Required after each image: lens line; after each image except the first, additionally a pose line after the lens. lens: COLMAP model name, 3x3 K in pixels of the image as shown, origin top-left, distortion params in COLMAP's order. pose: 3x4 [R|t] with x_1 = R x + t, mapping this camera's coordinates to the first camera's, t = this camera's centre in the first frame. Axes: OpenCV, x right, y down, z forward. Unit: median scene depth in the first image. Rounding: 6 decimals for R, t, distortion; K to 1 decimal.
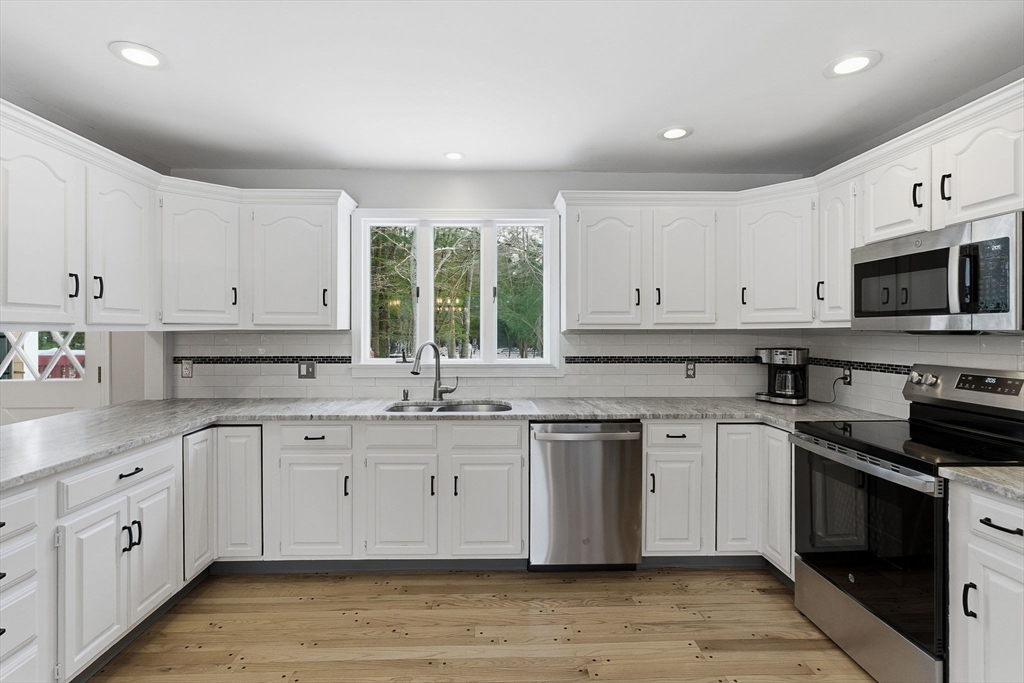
lens RADIAL K [[488.9, 0, 511.6], [0, 488.9, 332.1], [0, 0, 1]] dist [-0.002925, -0.000663]
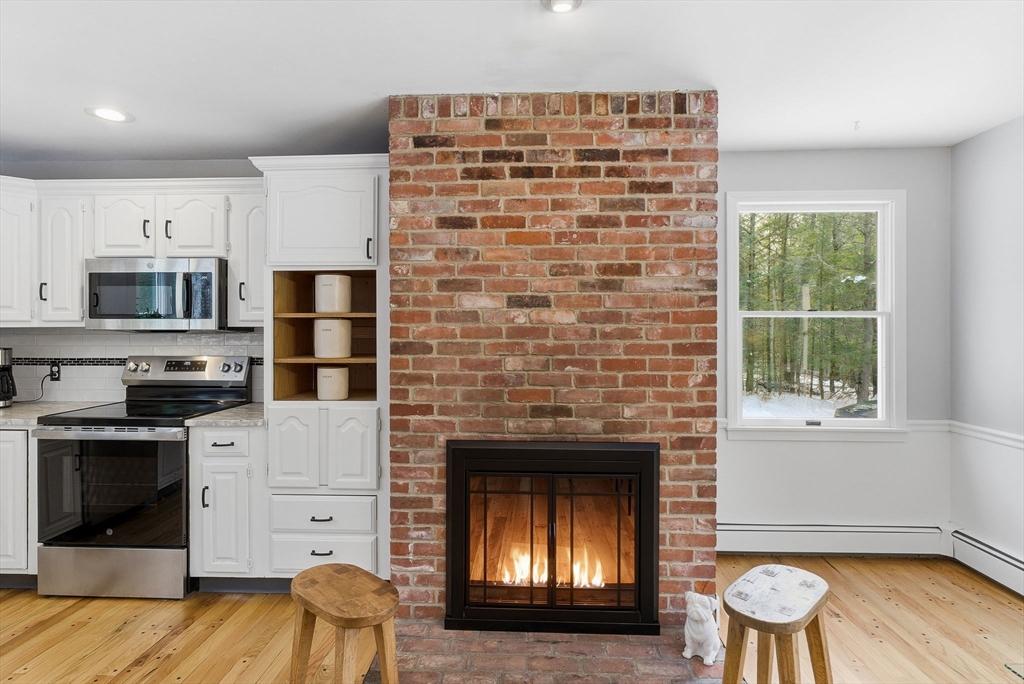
lens RADIAL K [[488.9, 0, 510.5], [0, 488.9, 334.2], [0, 0, 1]] dist [-0.002925, -0.000663]
pose [[0.066638, -0.009588, 0.997731, -0.418325], [0.002431, 0.999952, 0.009446, -0.001288], [-0.997774, 0.001796, 0.066658, -0.081374]]
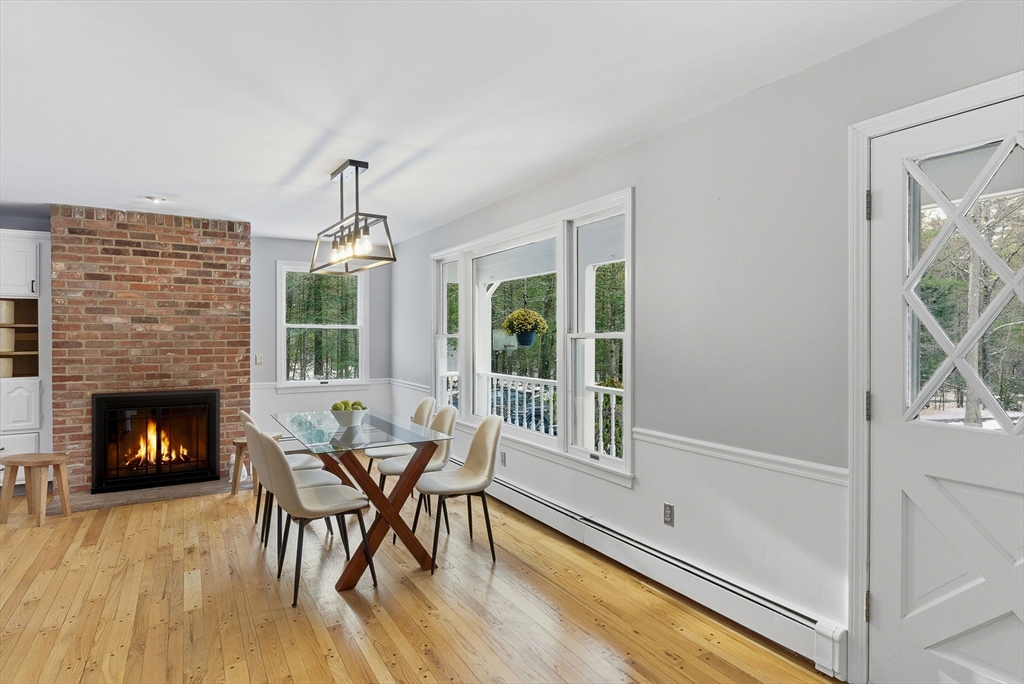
lens RADIAL K [[562.0, 0, 516.1], [0, 562.0, 338.8], [0, 0, 1]] dist [-0.000929, 0.001437]
pose [[-0.482067, -0.006348, 0.876111, -0.610161], [0.001307, 0.999967, 0.007965, -0.001111], [-0.876133, 0.004984, -0.482043, -0.102893]]
